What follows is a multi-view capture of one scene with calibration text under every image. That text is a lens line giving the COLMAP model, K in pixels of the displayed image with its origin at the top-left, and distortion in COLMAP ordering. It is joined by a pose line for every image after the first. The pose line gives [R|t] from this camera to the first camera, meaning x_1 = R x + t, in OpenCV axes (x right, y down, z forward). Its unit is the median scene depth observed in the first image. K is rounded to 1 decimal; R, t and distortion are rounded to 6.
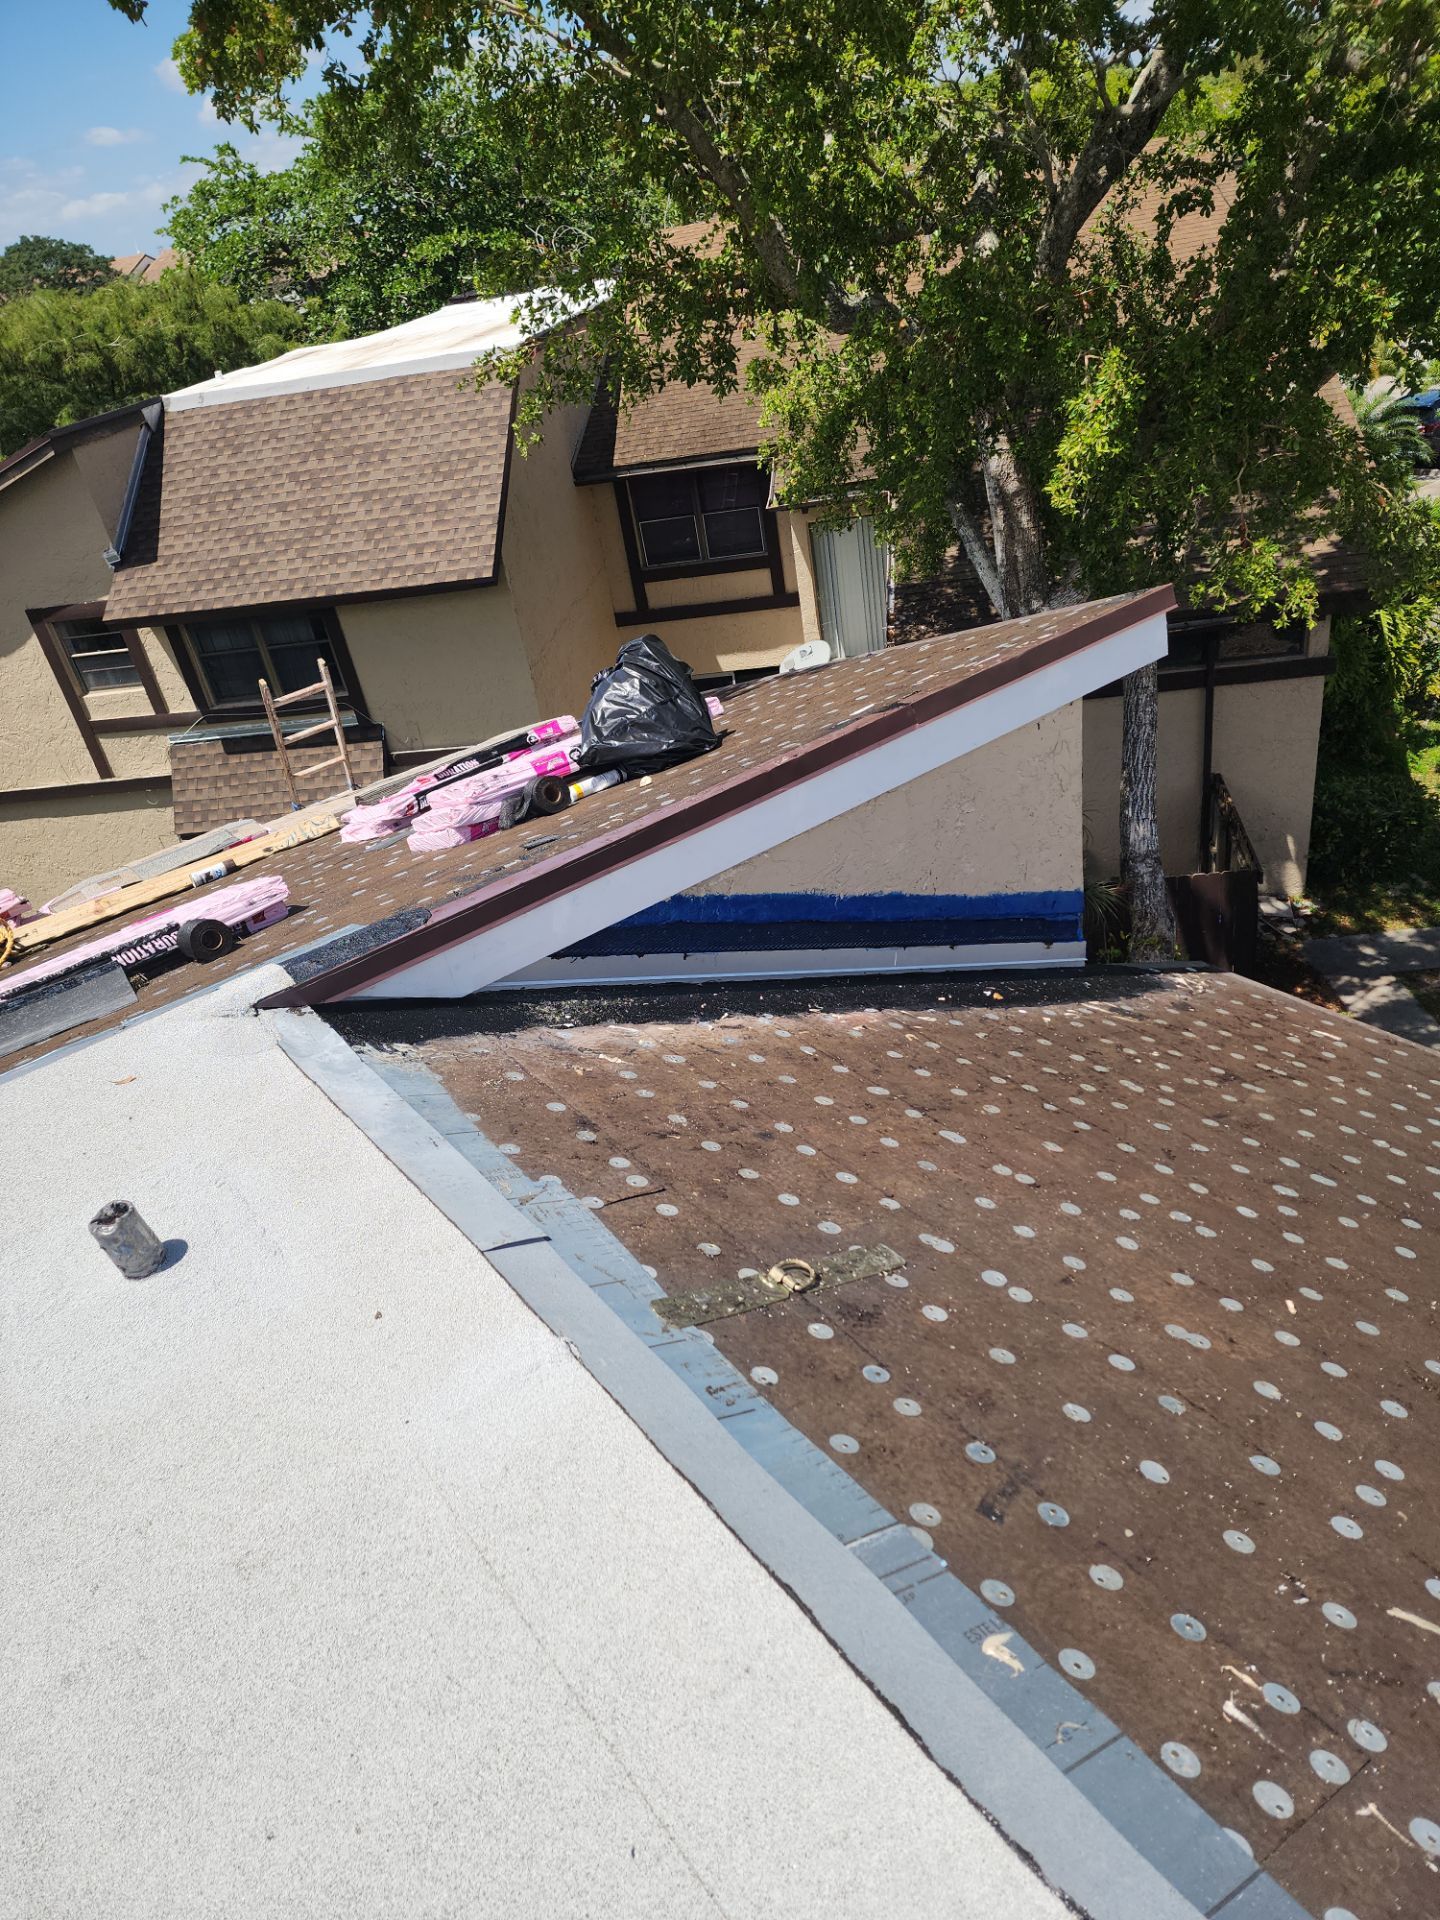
lens RADIAL K [[1283.4, 0, 704.1], [0, 1283.4, 957.9], [0, 0, 1]] dist [0.090288, -0.075410]
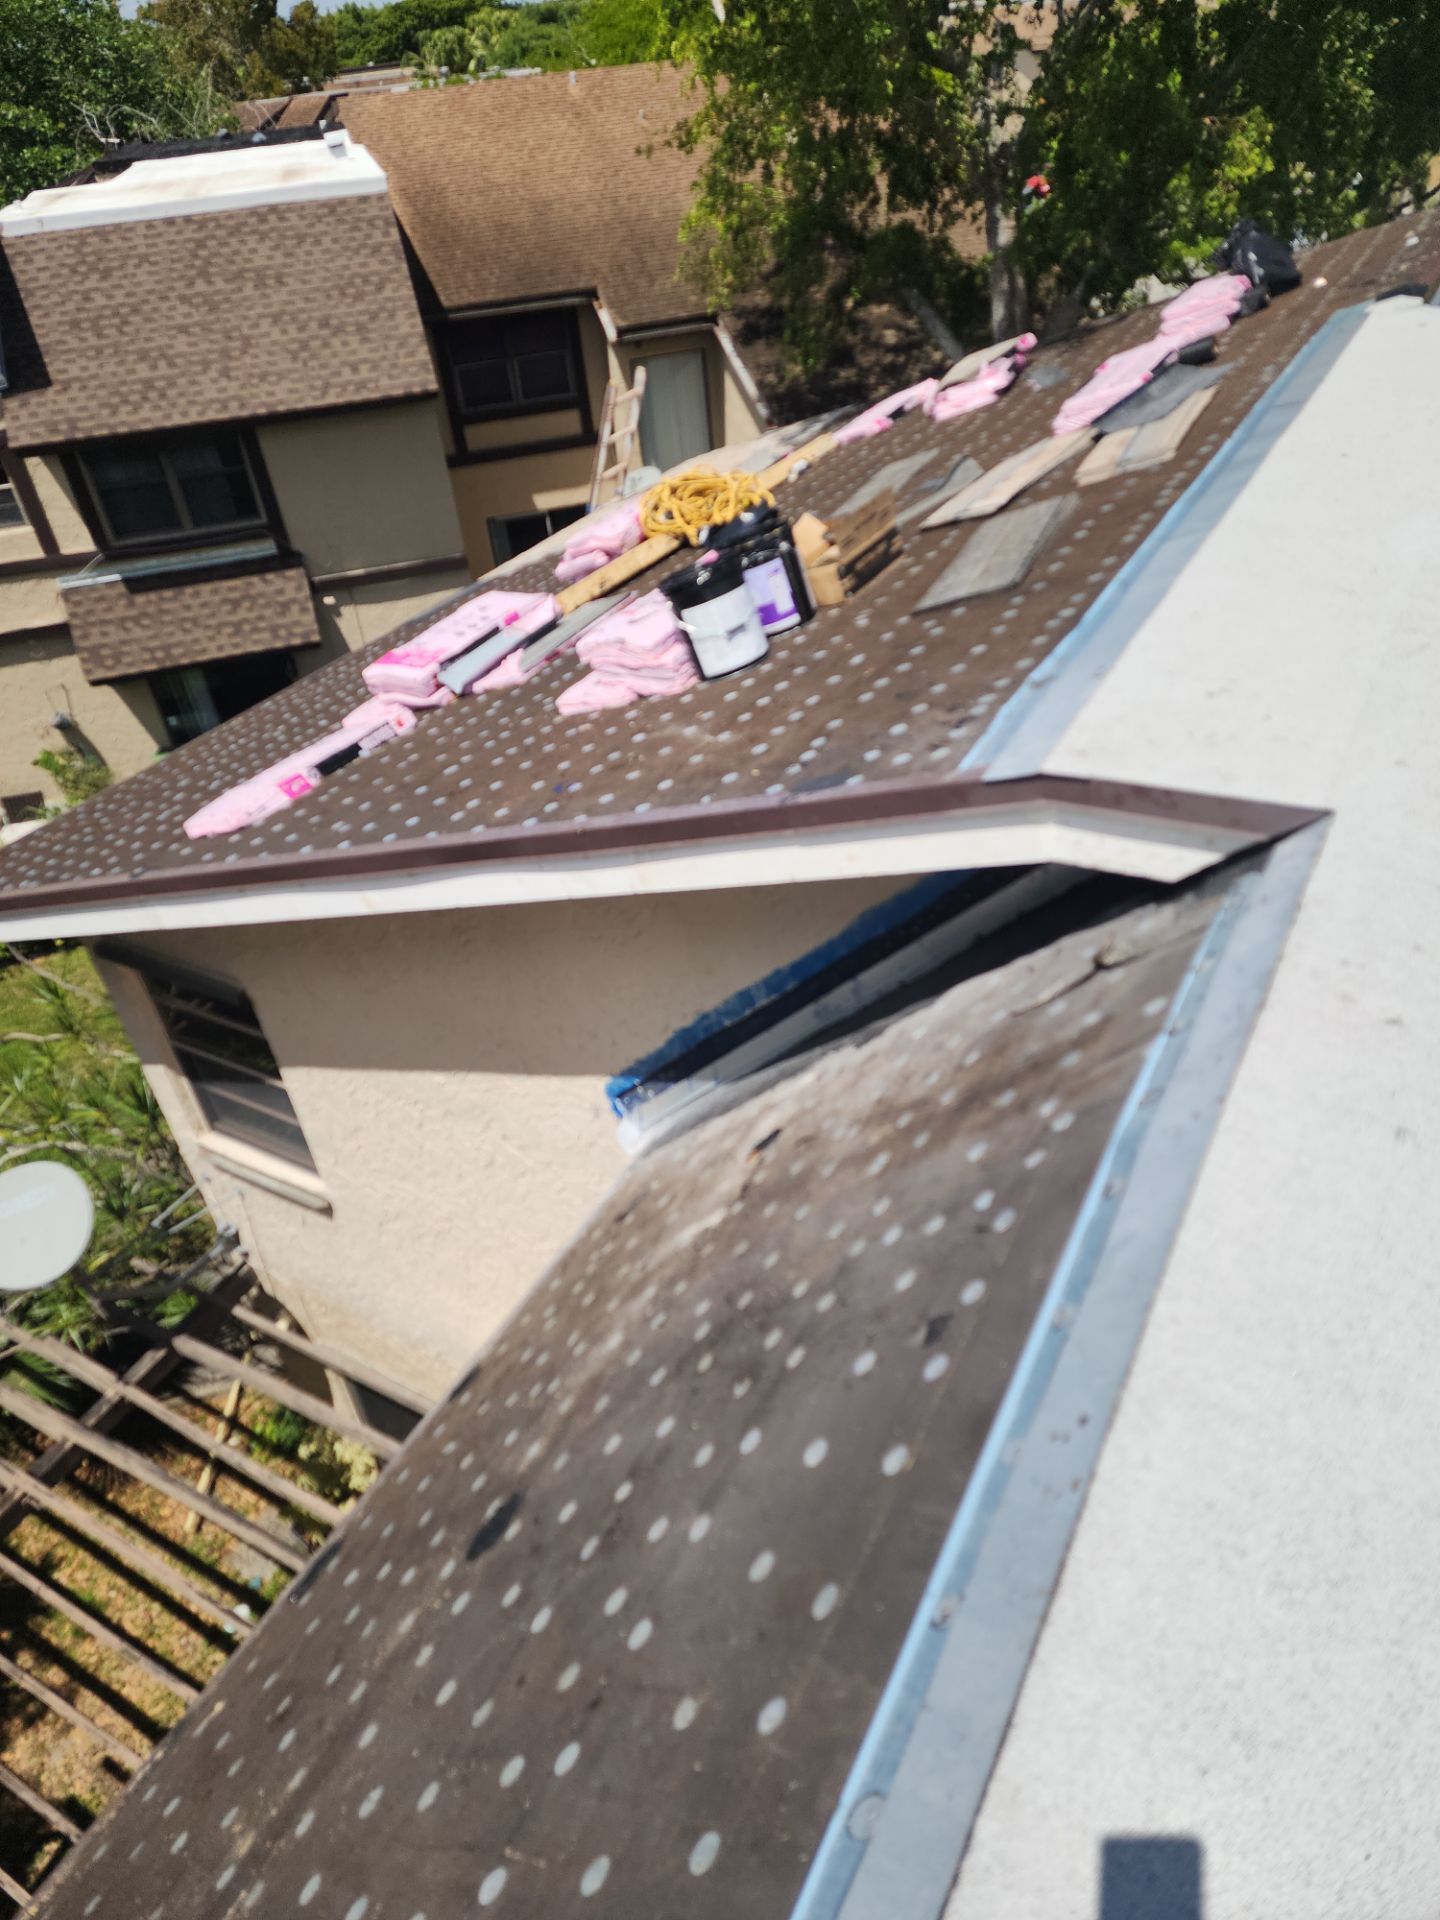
lens RADIAL K [[1264.0, 0, 708.8], [0, 1264.0, 942.8], [0, 0, 1]] dist [0.111827, -0.089833]
pose [[0.916941, -0.167883, 0.361986, -0.856020], [0.157899, 0.985796, 0.057225, 0.276874], [-0.366451, 0.004686, 0.930426, -0.175025]]
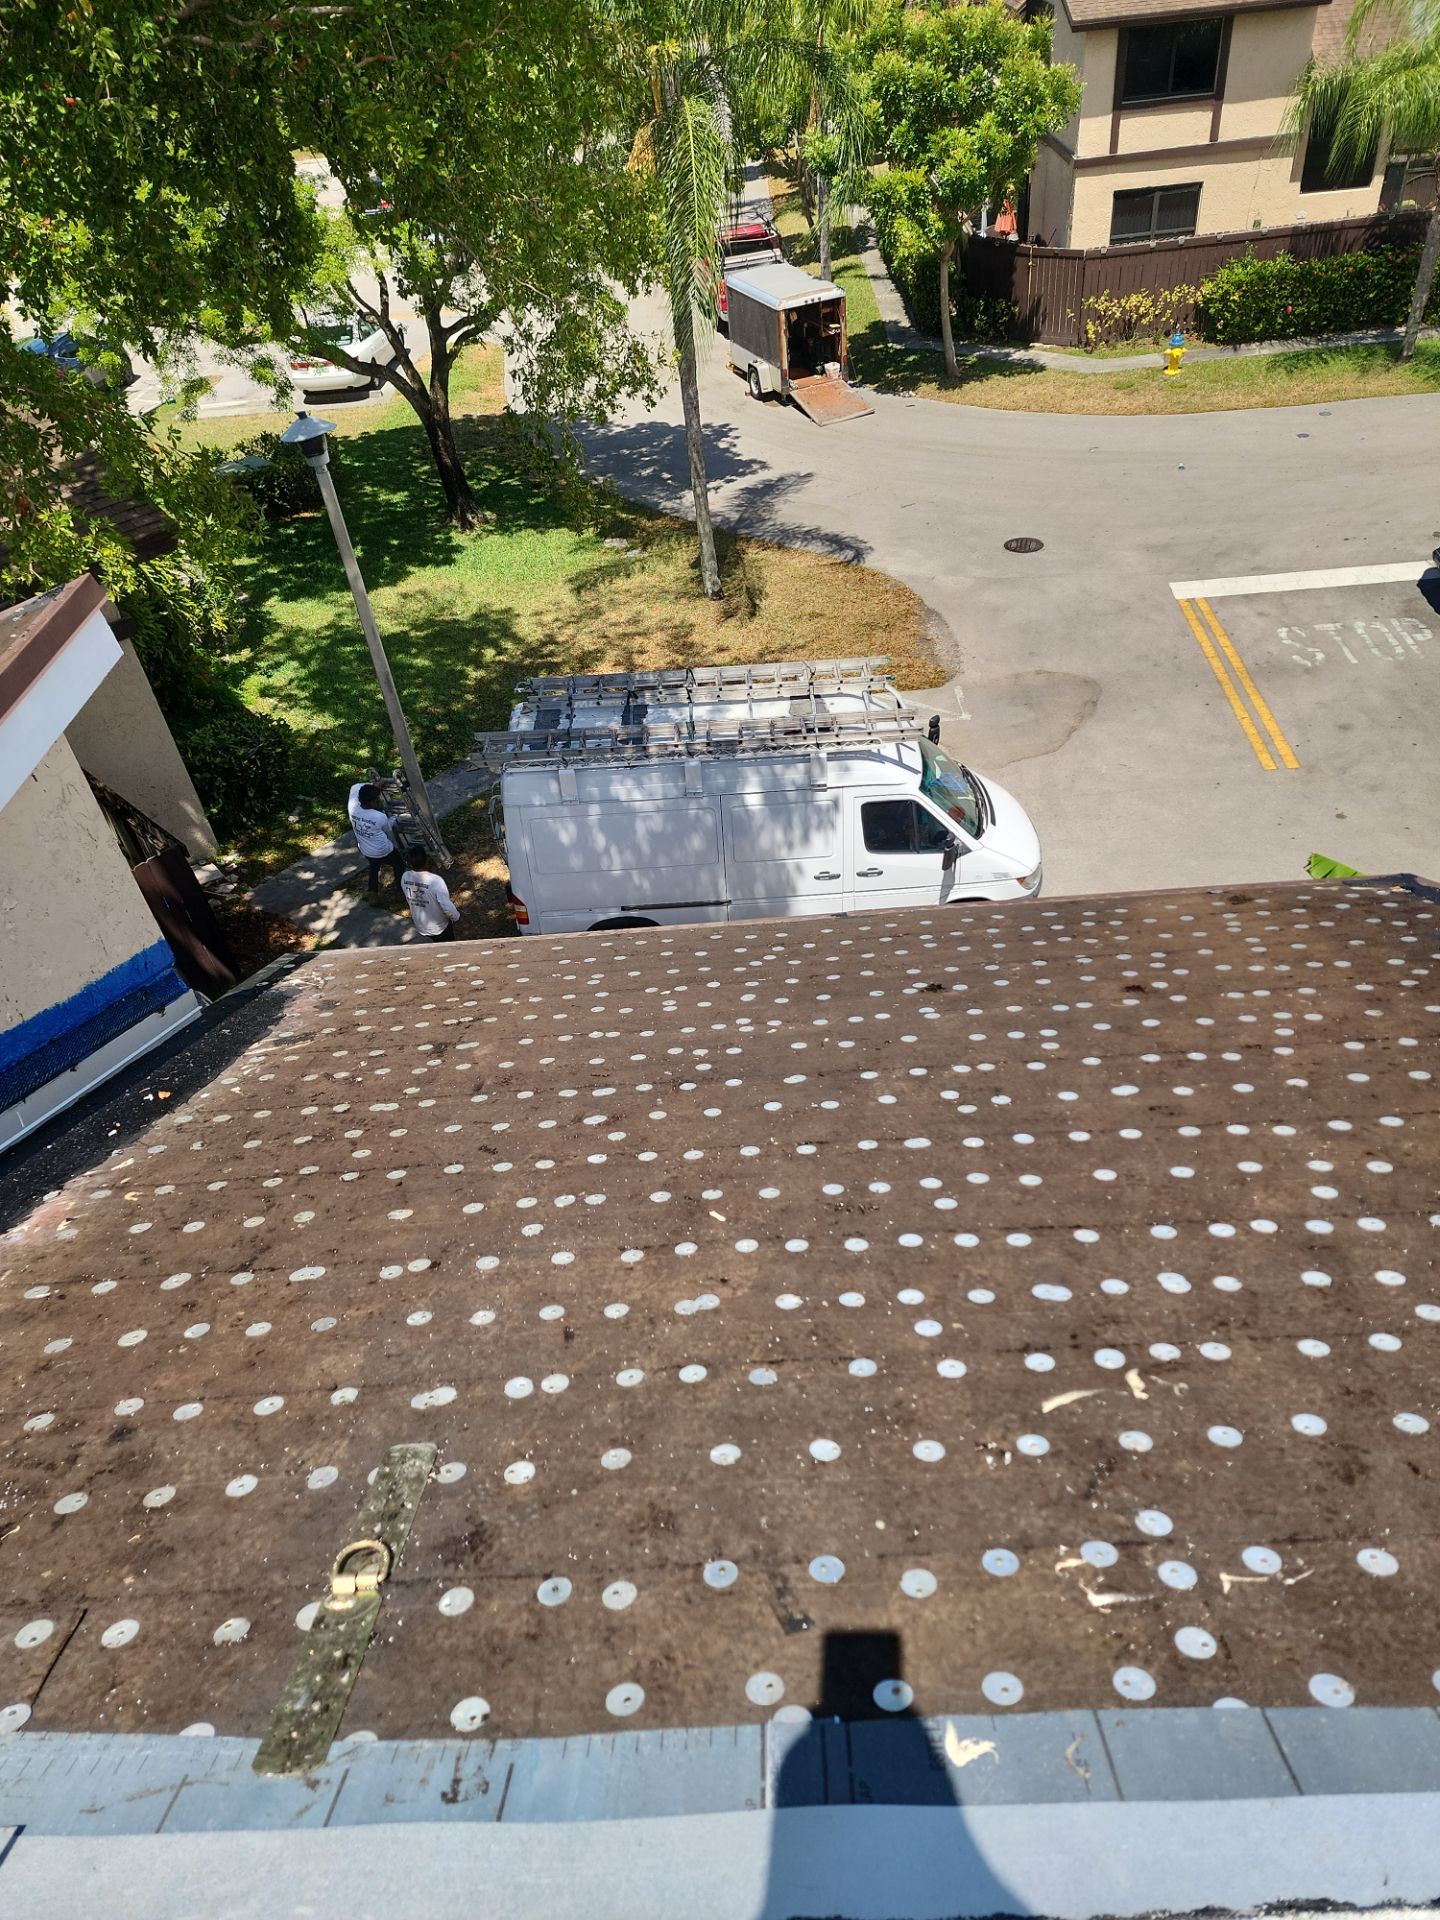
lens RADIAL K [[1307.1, 0, 694.9], [0, 1307.1, 962.4], [0, 0, 1]] dist [0.095976, -0.079818]
pose [[0.599468, -0.429484, 0.675412, -0.064806], [0.411861, 0.889073, 0.199798, -0.047193], [-0.686301, 0.158404, 0.709859, 0.102115]]
